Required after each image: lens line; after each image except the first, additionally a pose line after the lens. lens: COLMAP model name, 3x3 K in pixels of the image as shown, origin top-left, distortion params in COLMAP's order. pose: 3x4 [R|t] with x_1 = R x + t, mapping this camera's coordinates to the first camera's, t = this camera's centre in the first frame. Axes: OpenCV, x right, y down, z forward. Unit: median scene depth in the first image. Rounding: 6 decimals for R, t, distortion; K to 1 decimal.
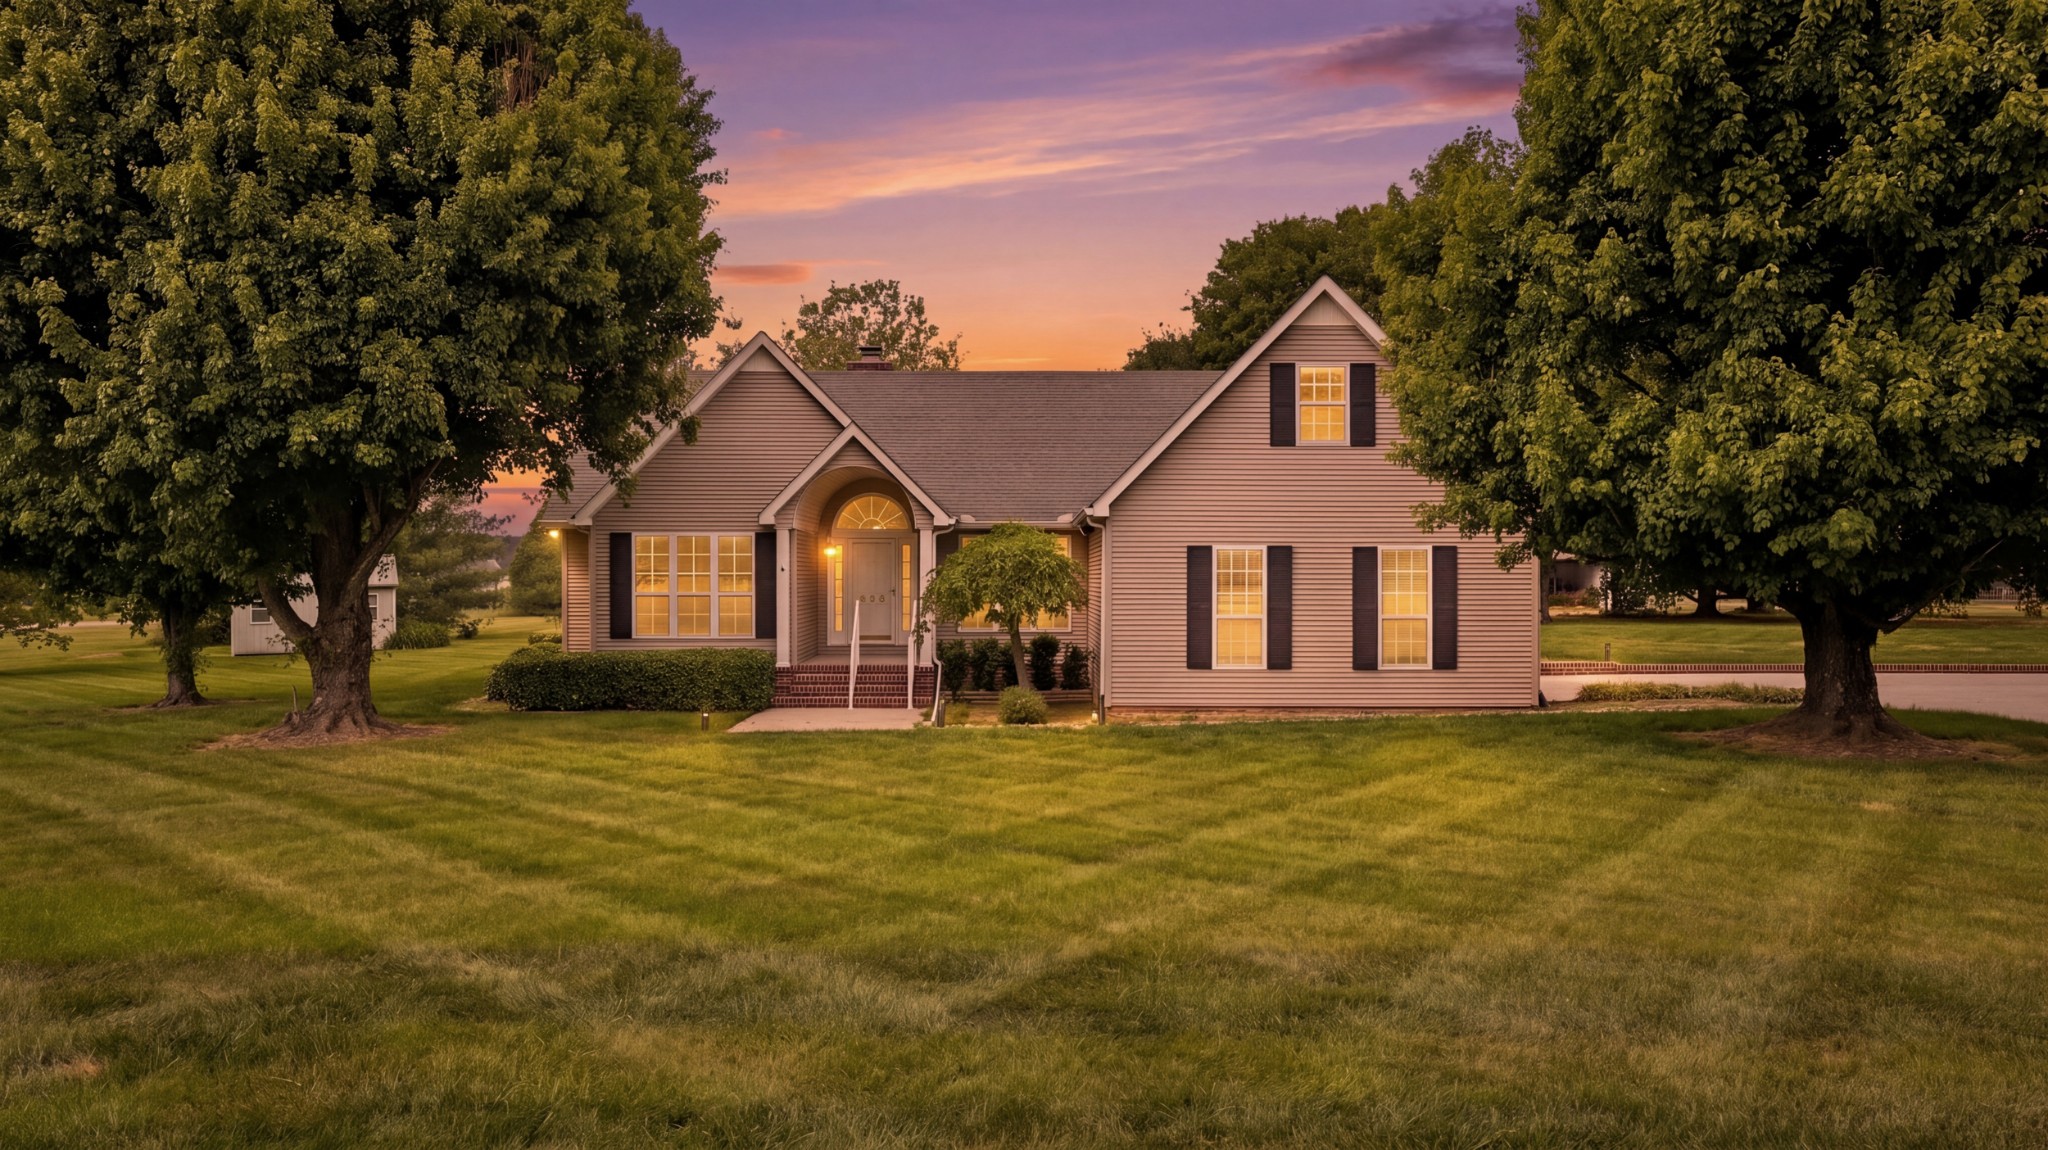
lens RADIAL K [[1551.4, 0, 1010.1], [0, 1551.4, 590.9], [0, 0, 1]] dist [0.007332, 0.040477]
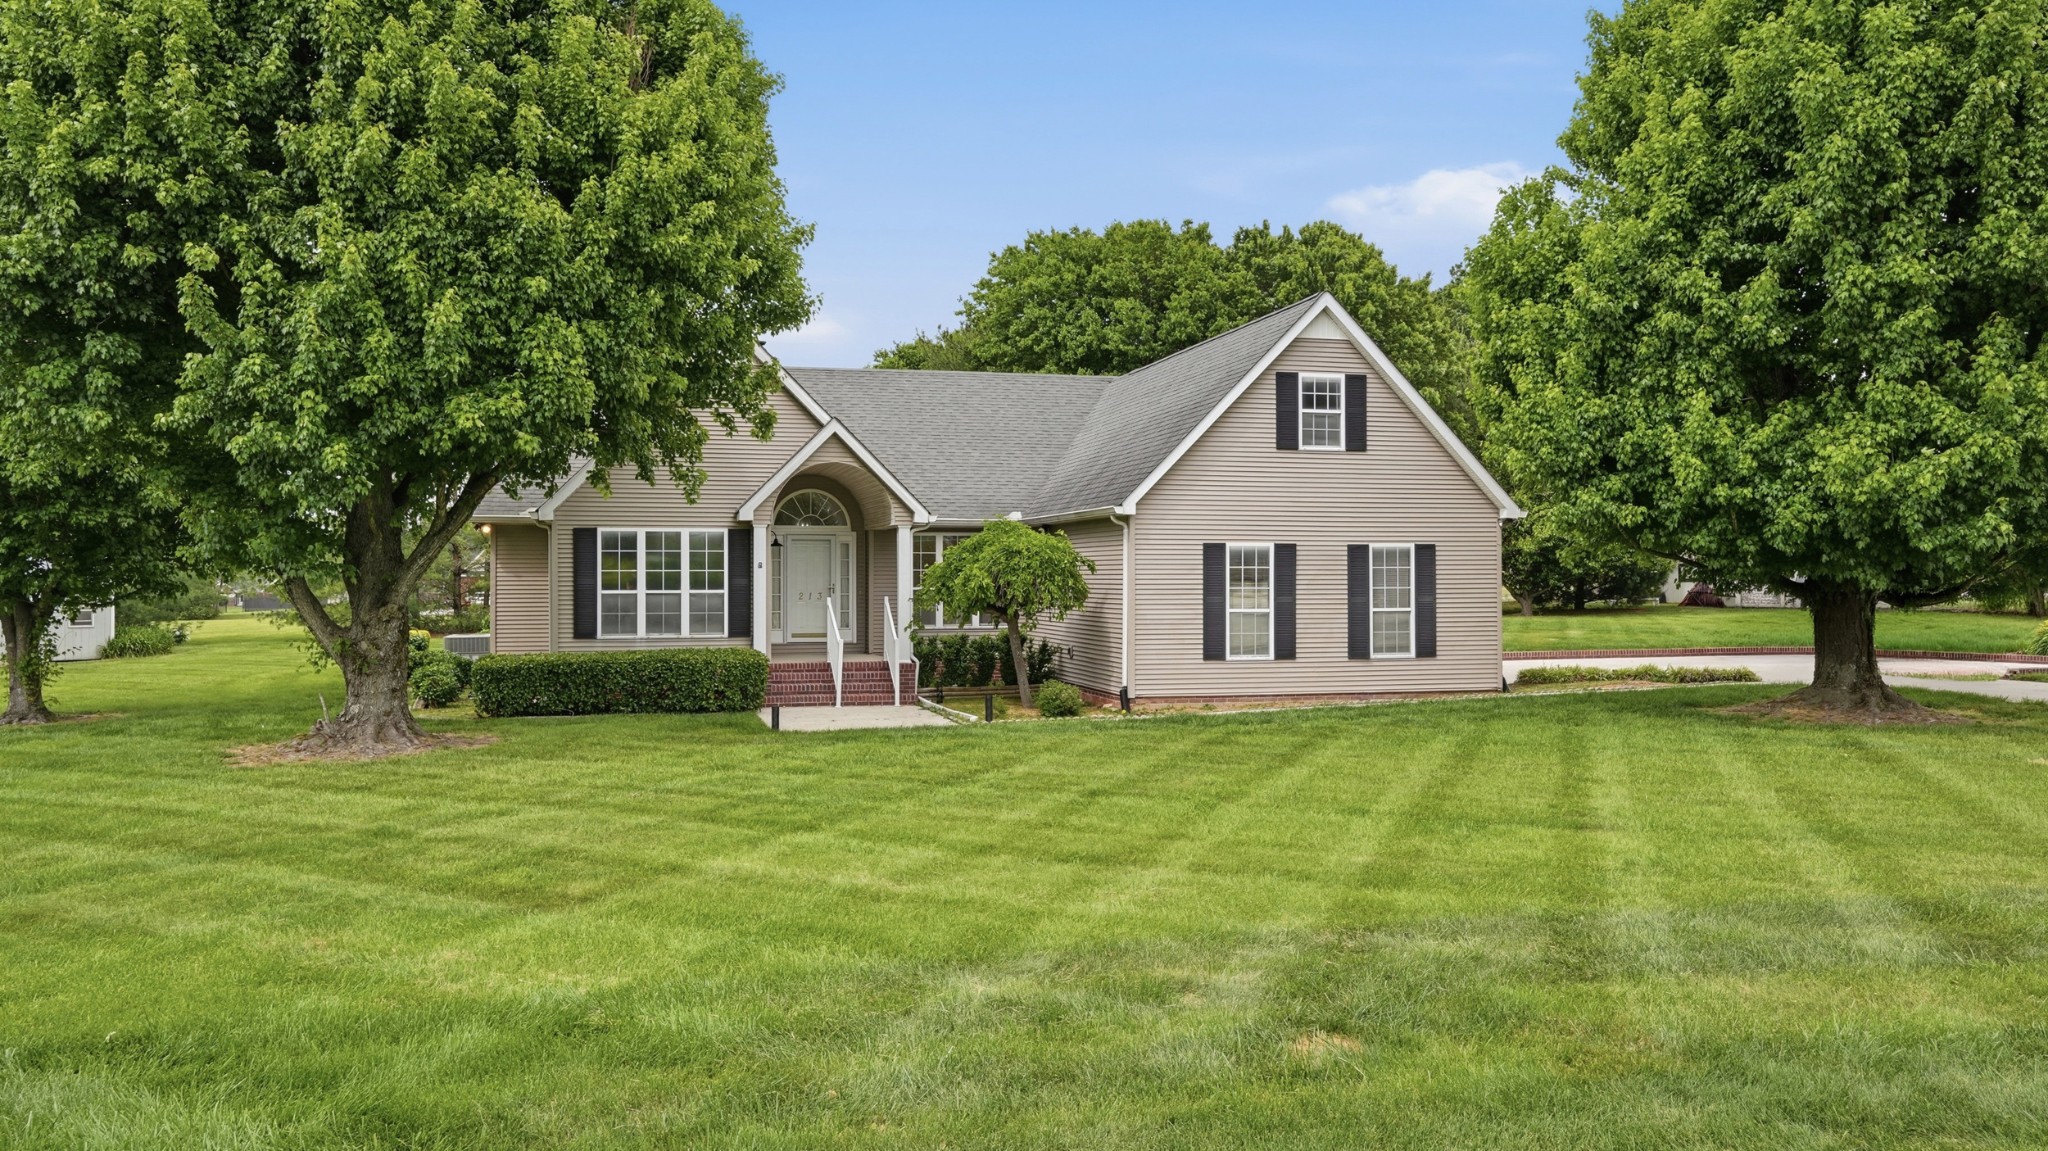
lens RADIAL K [[1551.4, 0, 1008.5], [0, 1551.4, 566.0], [0, 0, 1]] dist [0.007332, 0.040477]
pose [[0.970185, -0.000125, 0.242364, -0.365639], [0.003836, 0.999883, -0.014840, 0.001721], [-0.242334, 0.015327, 0.970072, 0.019599]]
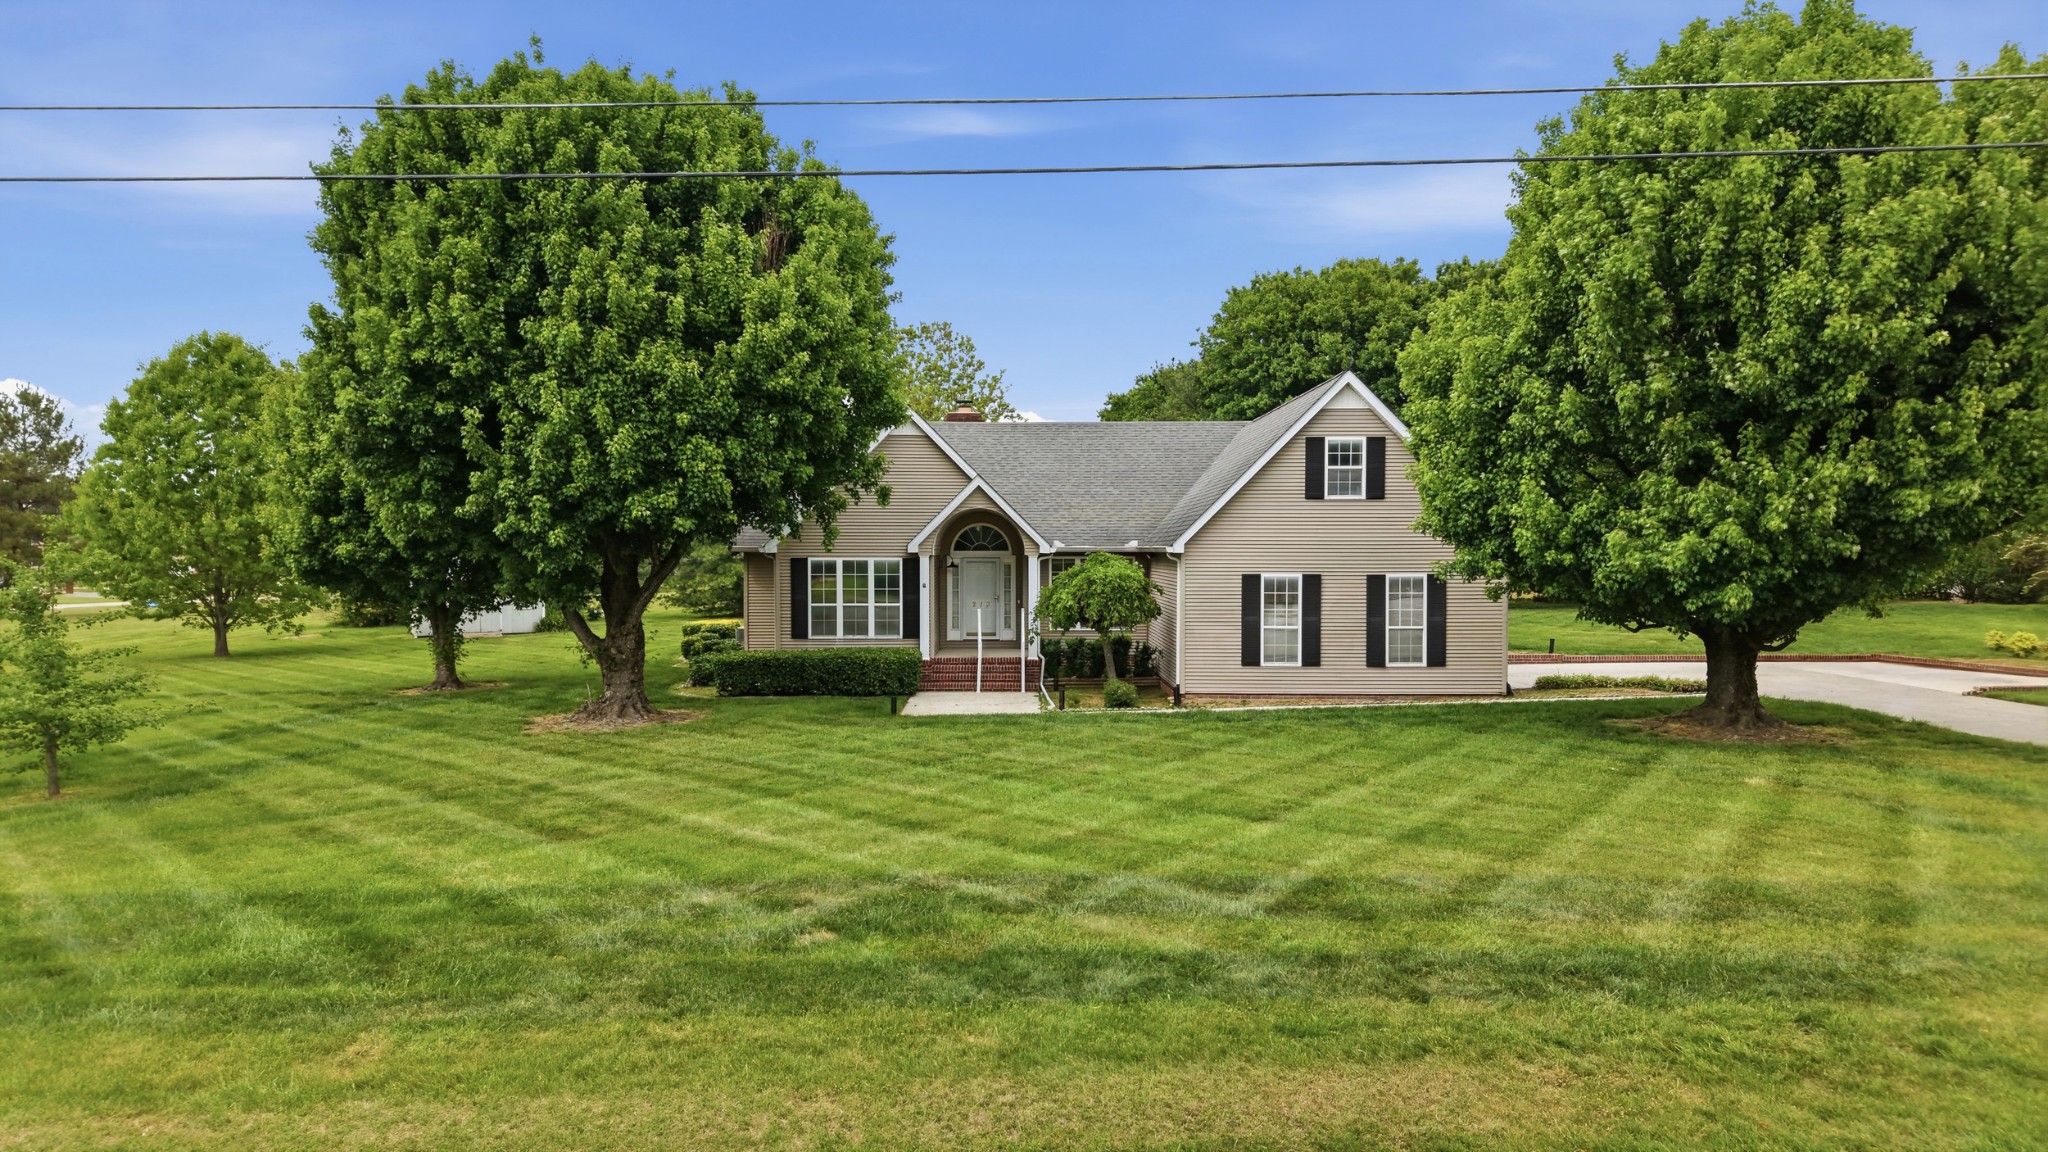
lens RADIAL K [[1366.7, 0, 1008.6], [0, 1366.7, 592.7], [0, 0, 1]] dist [0.043783, -0.053133]
pose [[0.999981, -0.000695, 0.006147, -0.129252], [0.000552, 0.999732, 0.023153, -0.055393], [-0.006161, -0.023149, 0.999713, -0.239225]]
